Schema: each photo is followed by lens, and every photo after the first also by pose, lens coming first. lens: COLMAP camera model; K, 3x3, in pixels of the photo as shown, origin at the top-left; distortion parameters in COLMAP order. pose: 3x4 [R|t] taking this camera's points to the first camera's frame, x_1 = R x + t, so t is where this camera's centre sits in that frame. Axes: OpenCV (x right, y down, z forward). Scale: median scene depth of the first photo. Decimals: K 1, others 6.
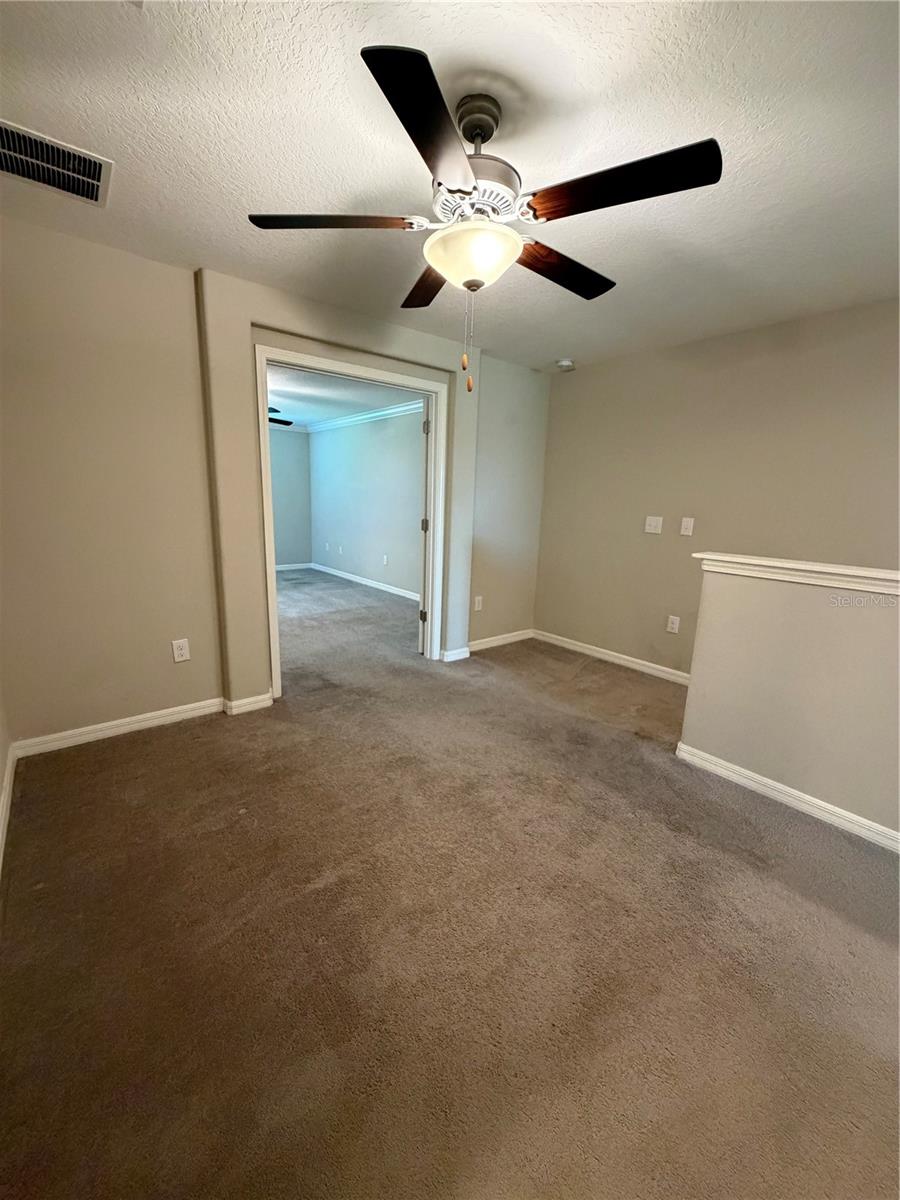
lens RADIAL K [[477.0, 0, 449.0], [0, 477.0, 596.8], [0, 0, 1]] dist [0.000599, 0.000047]
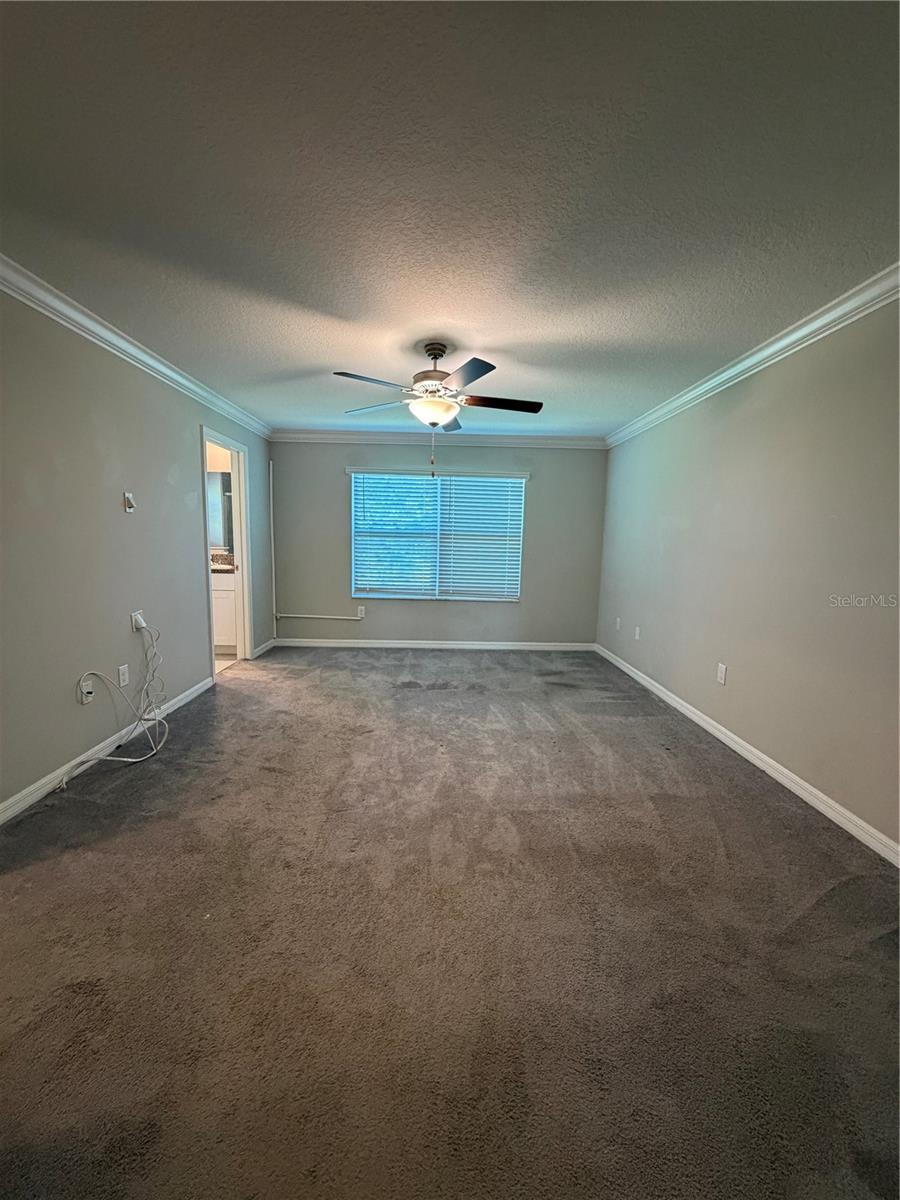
lens RADIAL K [[477.0, 0, 449.0], [0, 477.0, 596.8], [0, 0, 1]] dist [0.000599, 0.000047]
pose [[0.787046, 0.067205, -0.613223, -0.055441], [-0.127646, 0.990277, -0.055300, -0.085199], [0.603544, 0.121799, 0.787972, 0.408766]]
